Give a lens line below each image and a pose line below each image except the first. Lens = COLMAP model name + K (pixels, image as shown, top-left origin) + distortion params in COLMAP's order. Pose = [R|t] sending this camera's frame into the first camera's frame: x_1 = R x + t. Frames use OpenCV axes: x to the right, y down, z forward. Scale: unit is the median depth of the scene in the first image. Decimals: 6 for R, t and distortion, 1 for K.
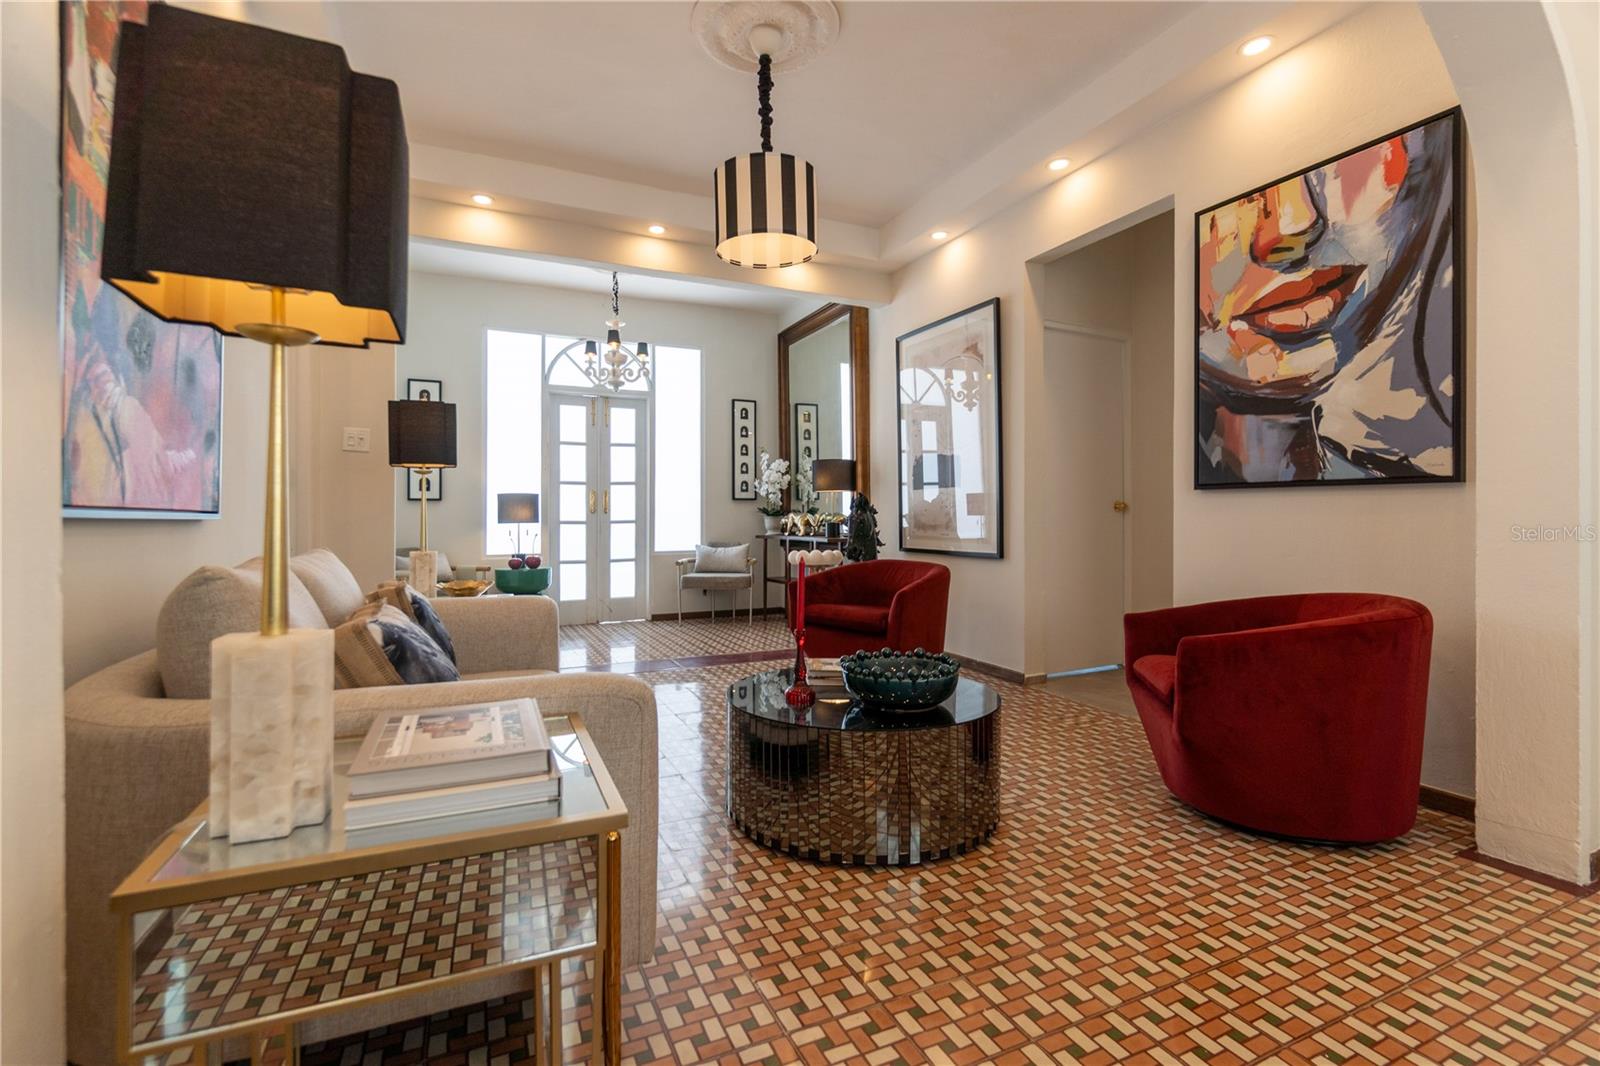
lens RADIAL K [[715.5, 0, 783.0], [0, 715.5, 519.3], [0, 0, 1]] dist [-0.000465, 0.000291]
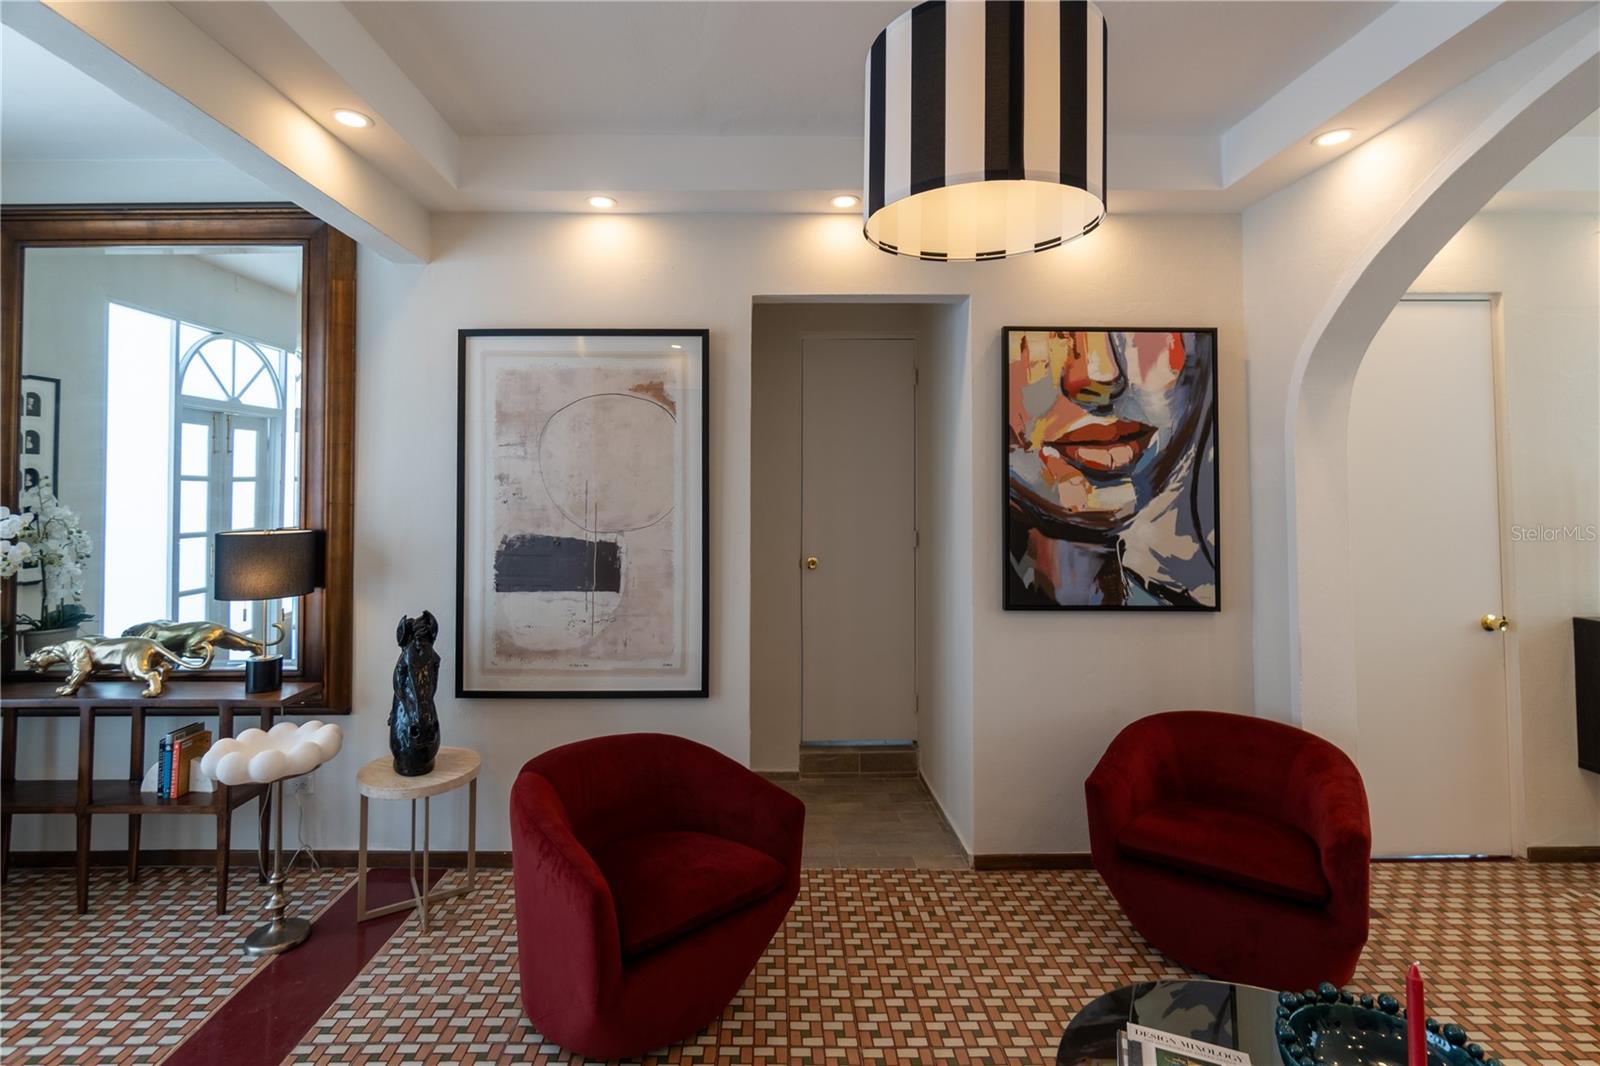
lens RADIAL K [[756.0, 0, 796.7], [0, 756.0, 486.3], [0, 0, 1]] dist [0.006773, 0.000421]
pose [[0.407008, 0.030079, 0.912929, -0.496588], [0.002133, 0.999424, -0.033880, -0.181779], [-0.913422, 0.015737, 0.406709, 0.874819]]
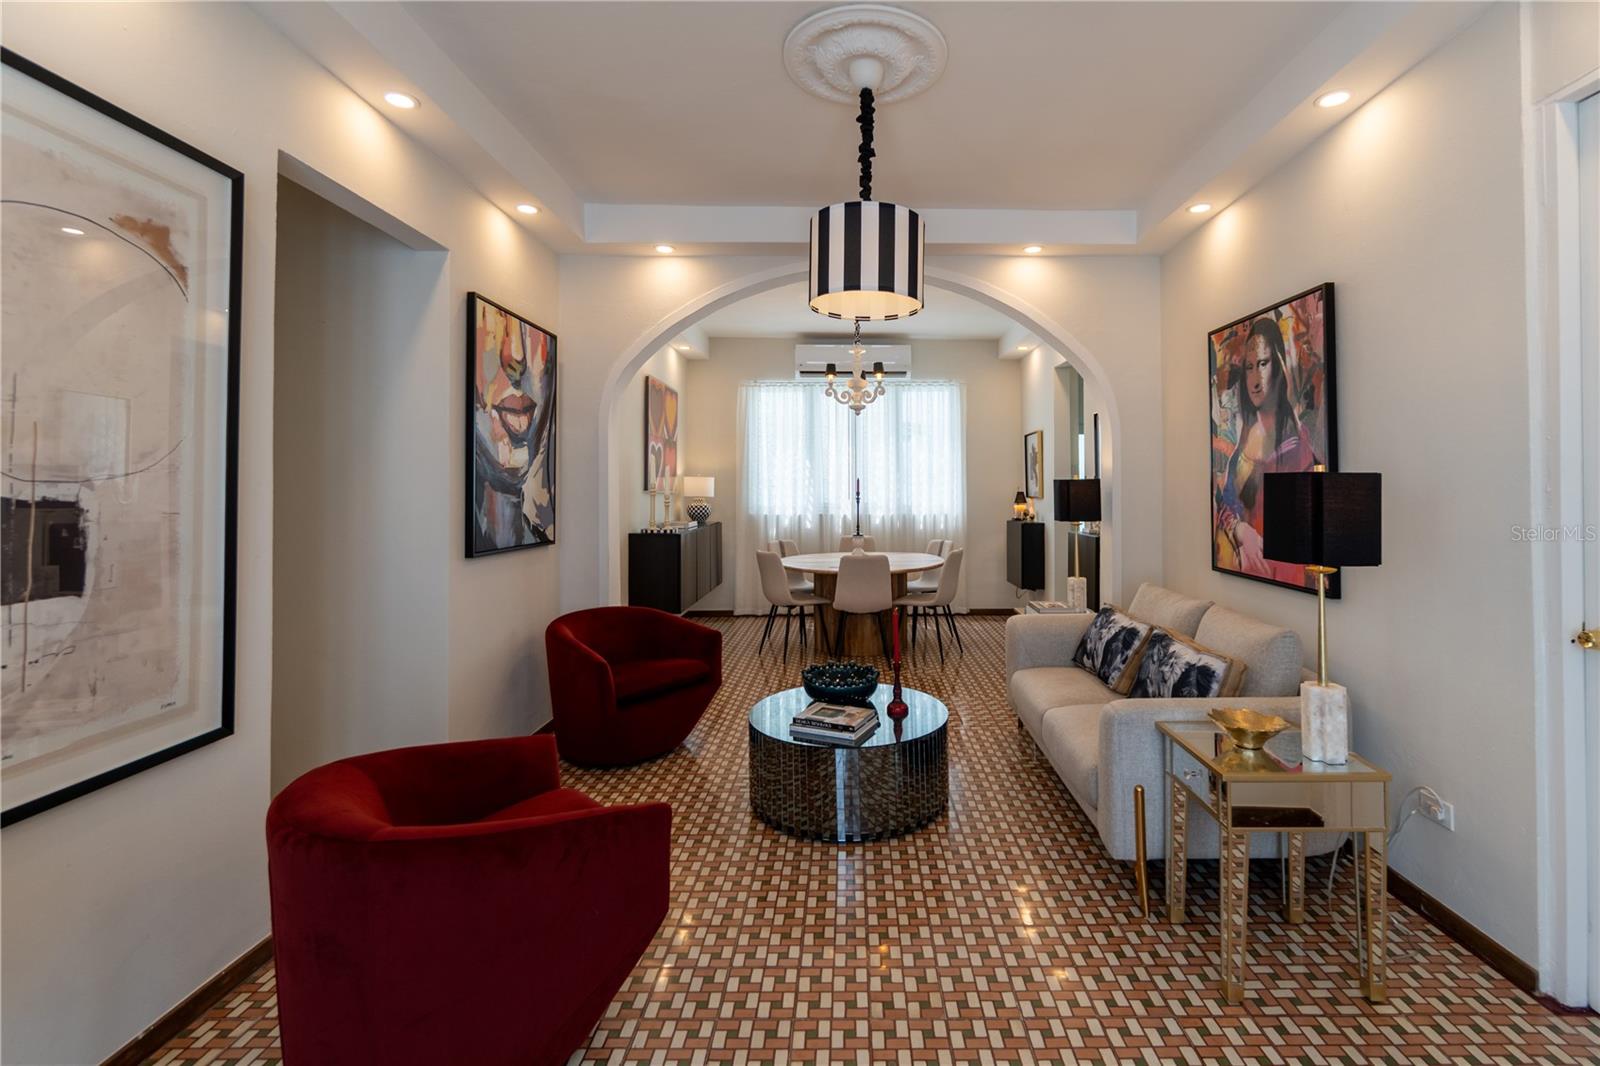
lens RADIAL K [[720.7, 0, 859.8], [0, 720.7, 481.6], [0, 0, 1]] dist [-0.002288, -0.000184]
pose [[-0.917226, 0.005655, 0.398328, -0.365451], [0.002958, 0.999968, -0.007384, -0.148273], [-0.398357, -0.005594, -0.917213, 1.803850]]
